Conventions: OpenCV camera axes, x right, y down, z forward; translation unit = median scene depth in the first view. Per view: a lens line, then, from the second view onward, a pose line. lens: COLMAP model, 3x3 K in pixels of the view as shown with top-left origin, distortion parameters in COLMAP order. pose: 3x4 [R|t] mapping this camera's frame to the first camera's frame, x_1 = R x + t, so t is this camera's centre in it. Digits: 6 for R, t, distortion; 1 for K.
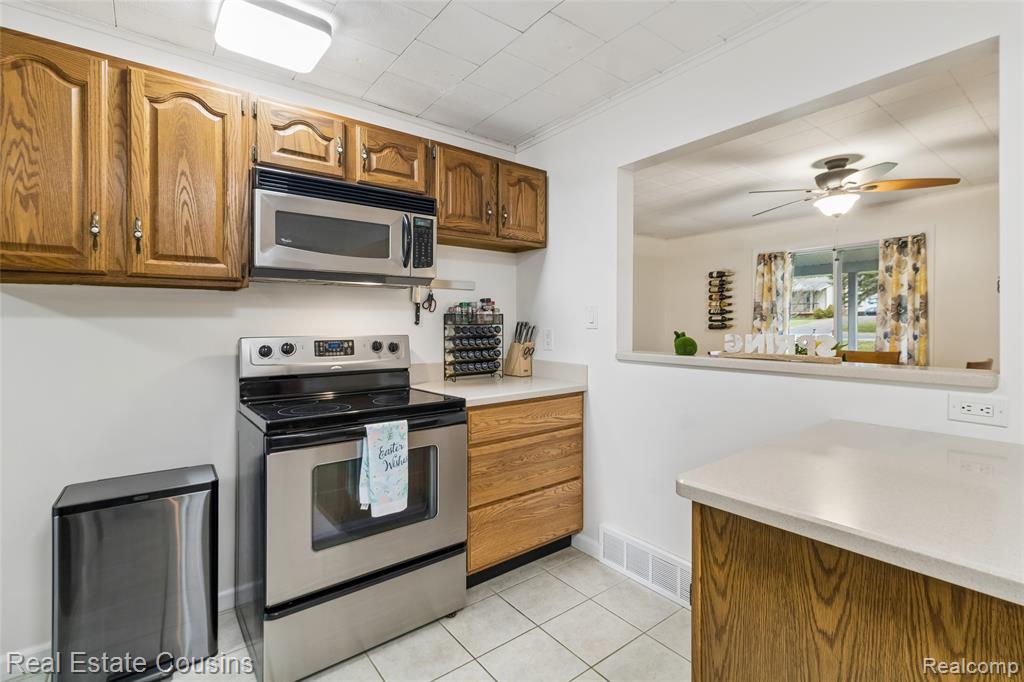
lens RADIAL K [[473.6, 0, 549.2], [0, 473.6, 319.8], [0, 0, 1]] dist [0.002242, 0.000023]
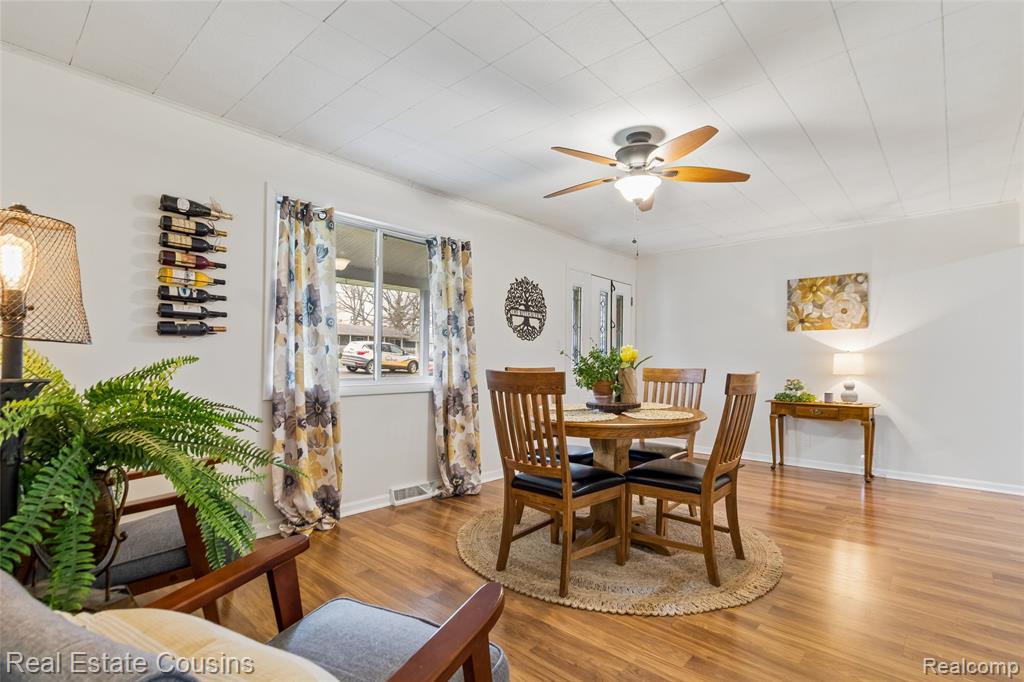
lens RADIAL K [[490.0, 0, 511.3], [0, 490.0, 363.2], [0, 0, 1]] dist [-0.000059, -0.000005]
pose [[-0.126202, 0.000464, 0.992004, -0.304562], [-0.018022, 0.999834, -0.002760, 0.101429], [-0.991841, -0.018227, -0.126173, 1.885314]]
